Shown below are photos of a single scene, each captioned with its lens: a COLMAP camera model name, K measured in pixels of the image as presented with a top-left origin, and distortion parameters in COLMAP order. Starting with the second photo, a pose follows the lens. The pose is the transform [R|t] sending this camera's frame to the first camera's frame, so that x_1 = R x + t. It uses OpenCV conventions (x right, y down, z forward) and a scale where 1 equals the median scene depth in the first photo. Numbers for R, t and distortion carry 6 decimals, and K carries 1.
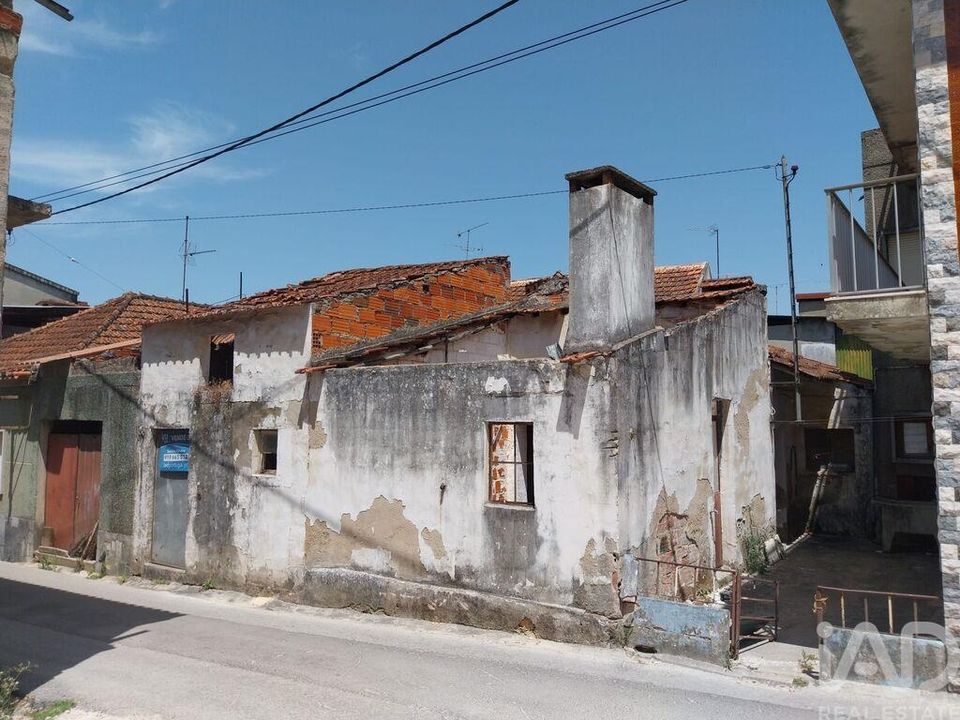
lens RADIAL K [[708.1, 0, 481.1], [0, 708.1, 338.2], [0, 0, 1]] dist [0.154230, -0.348288]
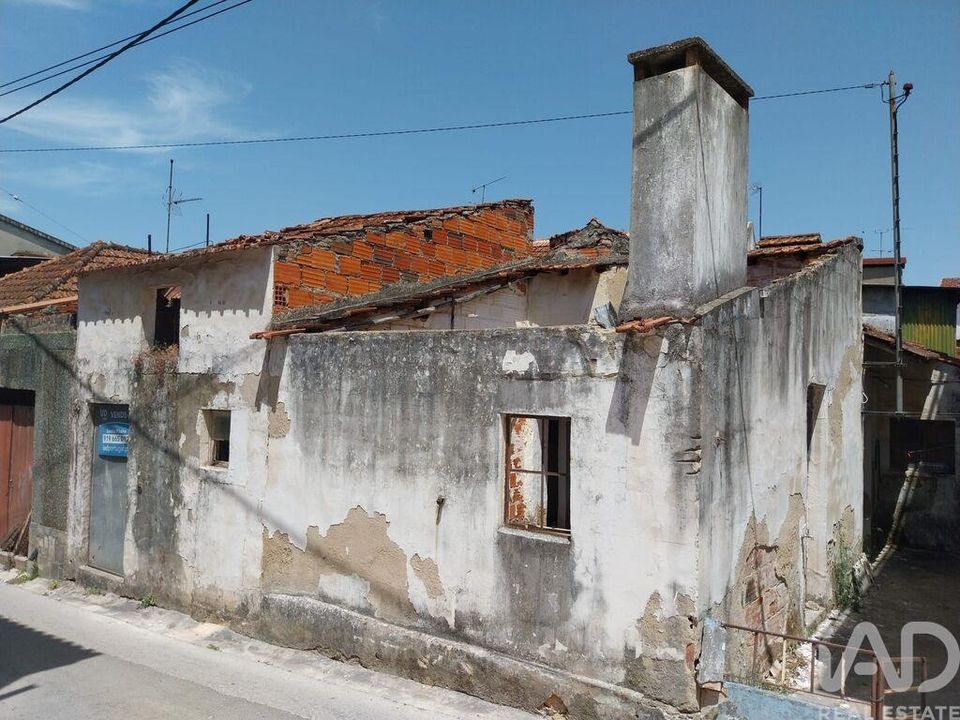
lens RADIAL K [[709.8, 0, 482.6], [0, 709.8, 343.1], [0, 0, 1]] dist [0.079116, -0.144432]
pose [[0.999657, 0.021192, -0.015387, -0.003059], [-0.020346, 0.998376, 0.053202, 0.008699], [0.016489, -0.052870, 0.998465, 0.250320]]
